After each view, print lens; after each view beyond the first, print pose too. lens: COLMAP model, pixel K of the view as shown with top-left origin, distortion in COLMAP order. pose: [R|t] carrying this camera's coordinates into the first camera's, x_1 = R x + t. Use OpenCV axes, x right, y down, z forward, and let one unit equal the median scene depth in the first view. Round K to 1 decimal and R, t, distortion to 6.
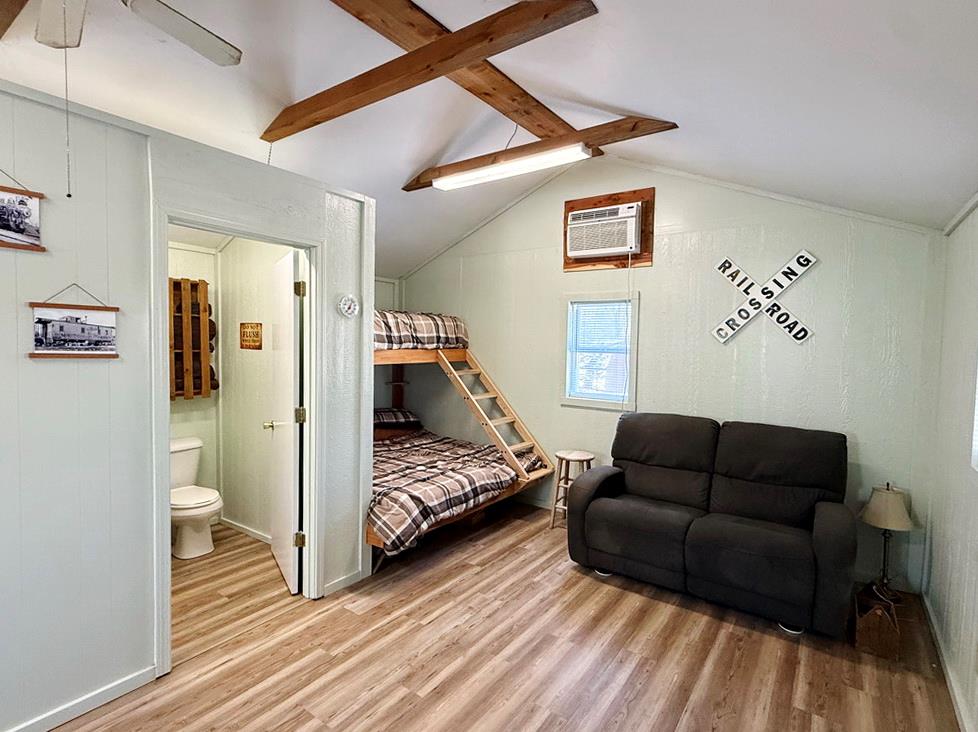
lens RADIAL K [[499.1, 0, 482.0], [0, 499.1, 367.8], [0, 0, 1]] dist [-0.000746, -0.000142]
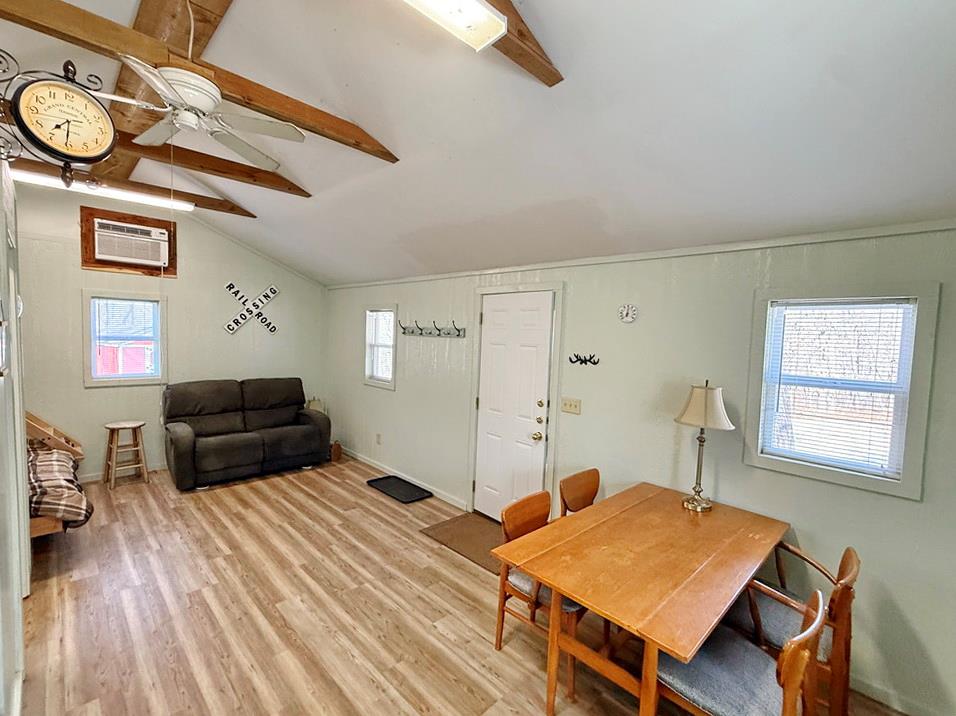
lens RADIAL K [[432.5, 0, 478.0], [0, 432.5, 358.0], [0, 0, 1]] dist [0.001516, 0.000154]
pose [[0.165438, -0.068714, 0.983823, -0.869916], [0.021457, 0.997584, 0.066067, -0.050009], [-0.985987, 0.010180, 0.166513, -0.046431]]
